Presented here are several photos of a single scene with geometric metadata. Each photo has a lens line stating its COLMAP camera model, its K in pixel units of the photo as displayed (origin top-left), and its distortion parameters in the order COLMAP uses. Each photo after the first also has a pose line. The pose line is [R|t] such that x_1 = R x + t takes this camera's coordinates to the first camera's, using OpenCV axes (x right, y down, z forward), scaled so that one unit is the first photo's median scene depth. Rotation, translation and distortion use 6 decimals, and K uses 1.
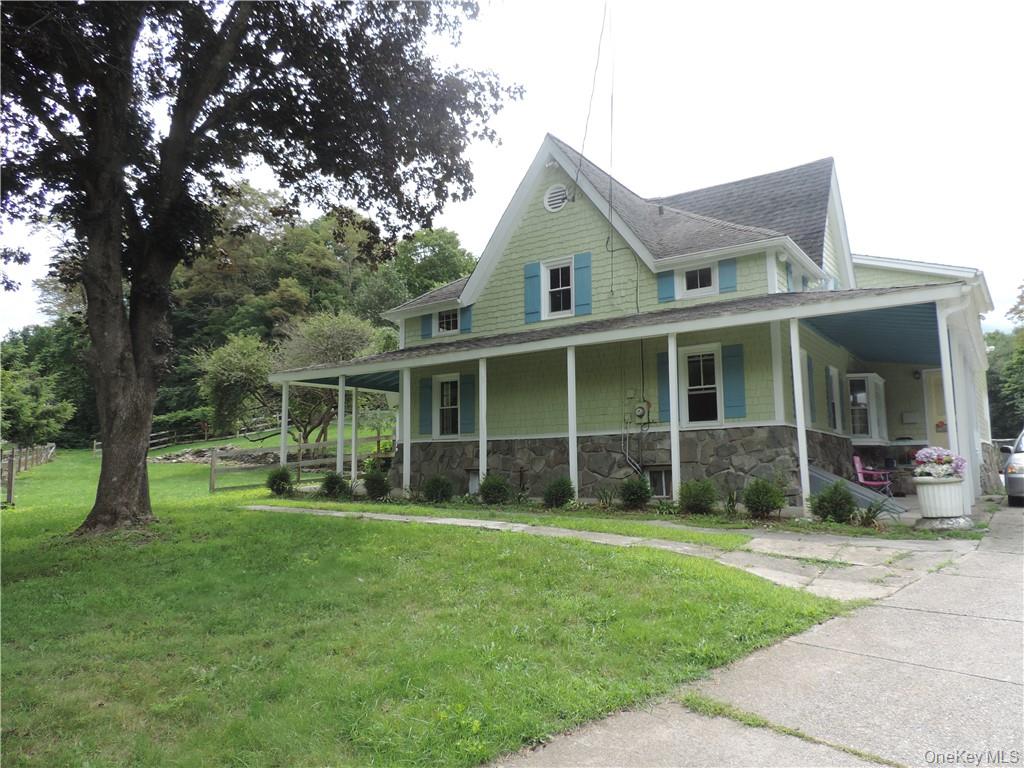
lens RADIAL K [[730.0, 0, 512.5], [0, 730.0, 378.2], [0, 0, 1]] dist [-0.022353, 0.005757]
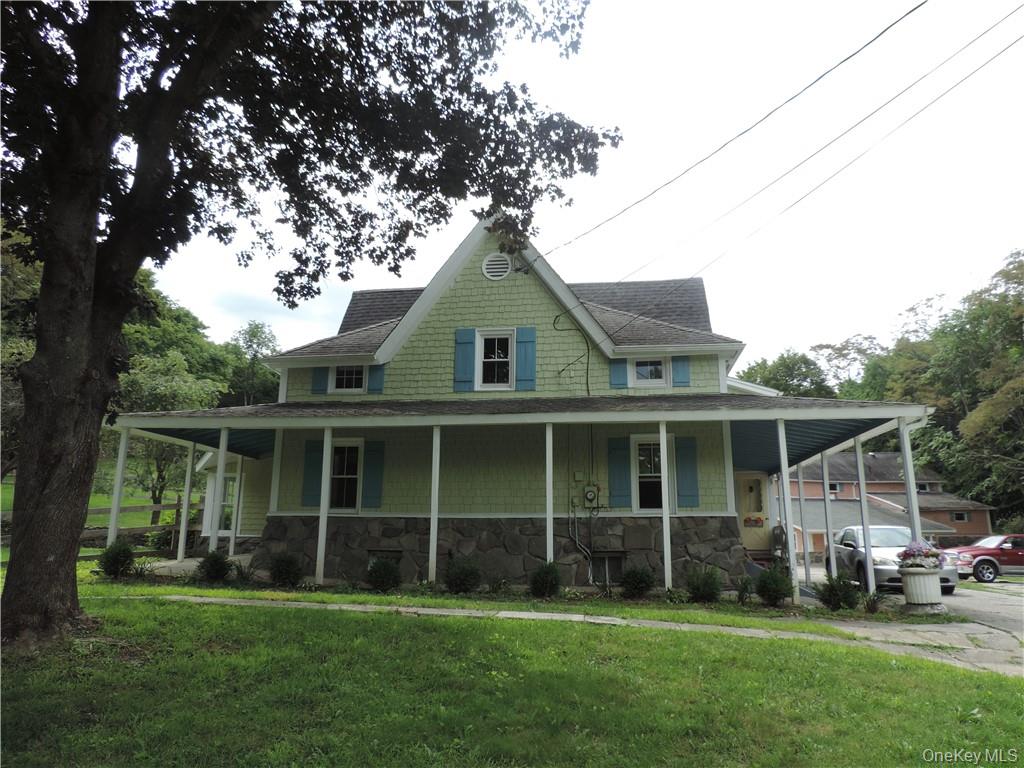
lens RADIAL K [[730.0, 0, 511.7], [0, 730.0, 385.9], [0, 0, 1]] dist [-0.022353, 0.005757]
pose [[0.885493, 0.121832, 0.448396, -0.369474], [-0.078160, 0.990318, -0.114725, 0.020160], [-0.458032, 0.066541, 0.886442, 0.162536]]
